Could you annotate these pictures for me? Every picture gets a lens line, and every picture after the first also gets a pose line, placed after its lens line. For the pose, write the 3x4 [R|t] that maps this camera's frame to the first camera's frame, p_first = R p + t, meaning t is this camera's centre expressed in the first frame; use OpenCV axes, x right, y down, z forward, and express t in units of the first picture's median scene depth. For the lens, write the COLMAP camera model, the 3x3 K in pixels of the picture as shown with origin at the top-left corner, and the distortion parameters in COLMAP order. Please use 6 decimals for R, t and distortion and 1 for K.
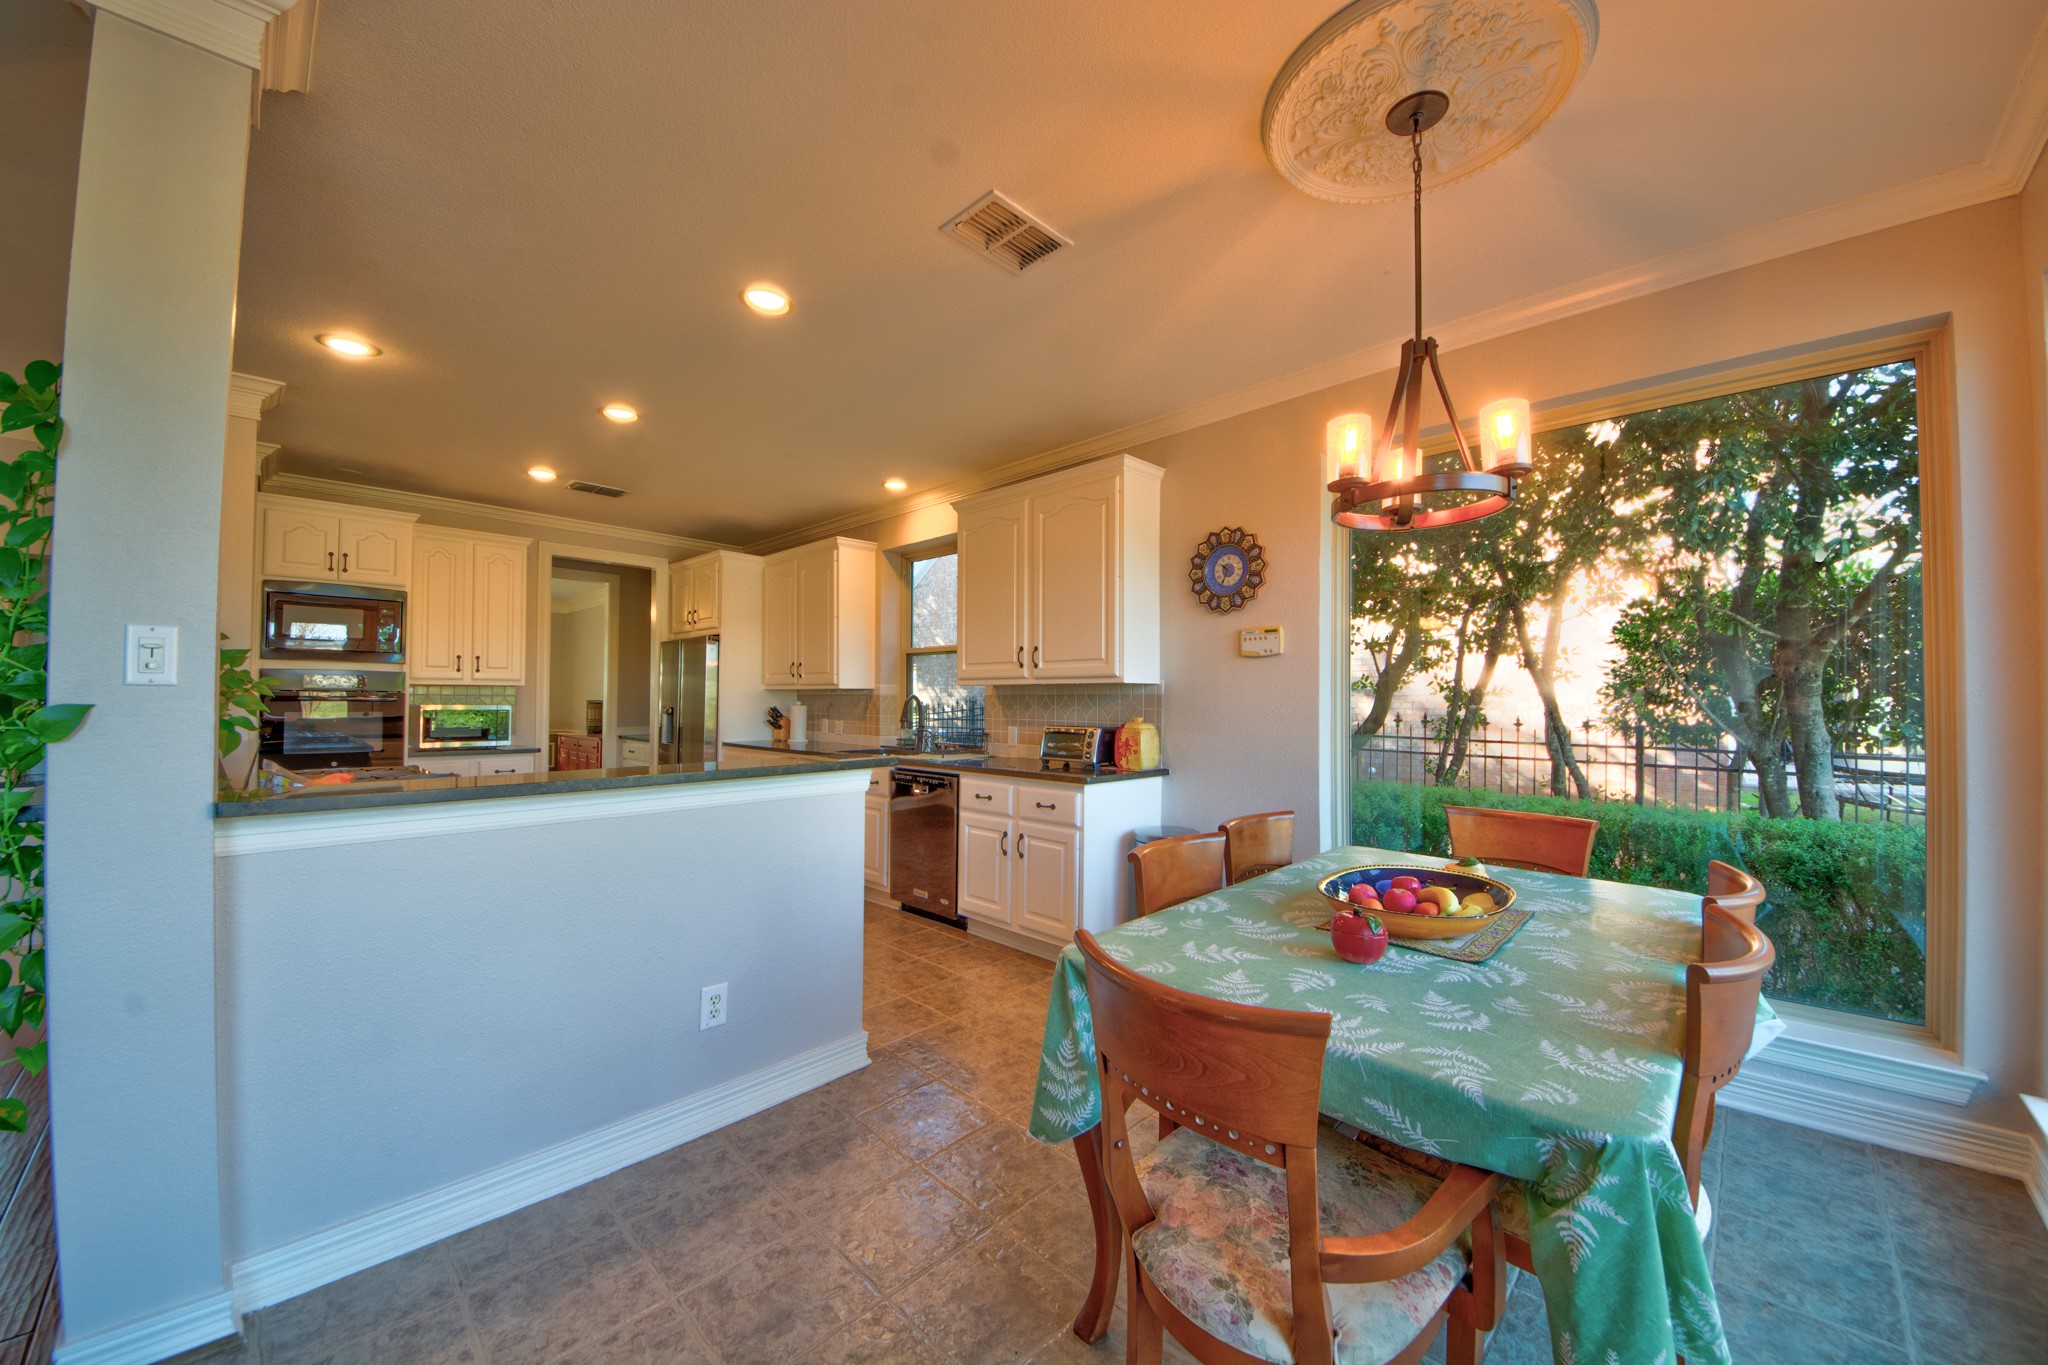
lens RADIAL K [[735.4, 0, 1039.8], [0, 735.4, 686.4], [0, 0, 1]] dist [0.033256, -0.024396]
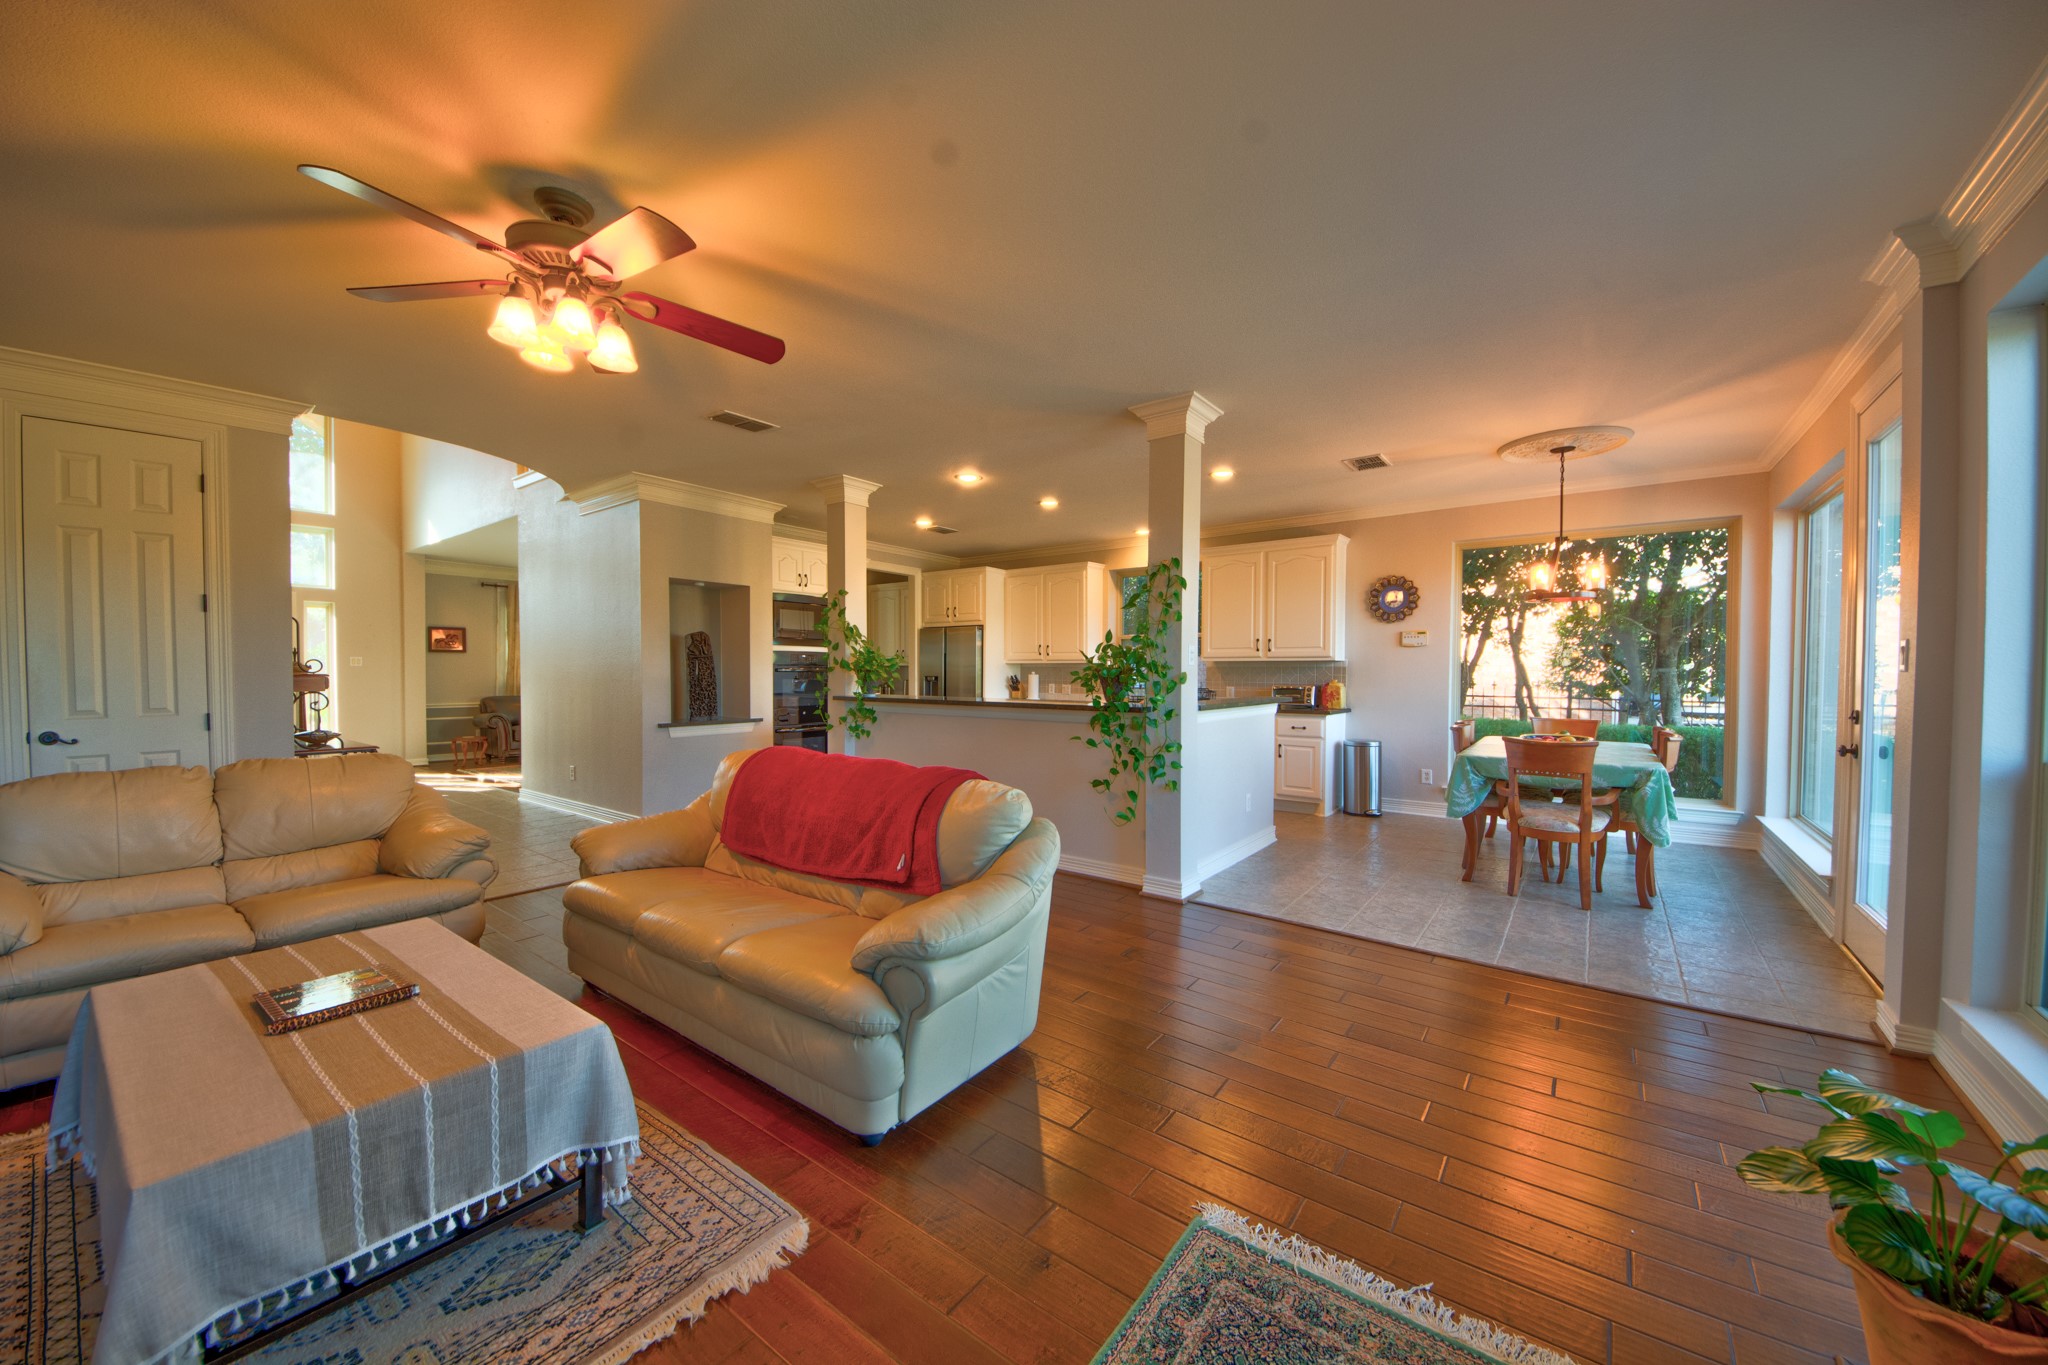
lens RADIAL K [[735.4, 0, 1039.8], [0, 735.4, 686.4], [0, 0, 1]] dist [0.033256, -0.024396]
pose [[0.992225, -0.005285, 0.124344, -0.775993], [0.000405, 0.999230, 0.039238, -0.011252], [-0.124456, -0.038883, 0.991463, -0.663166]]
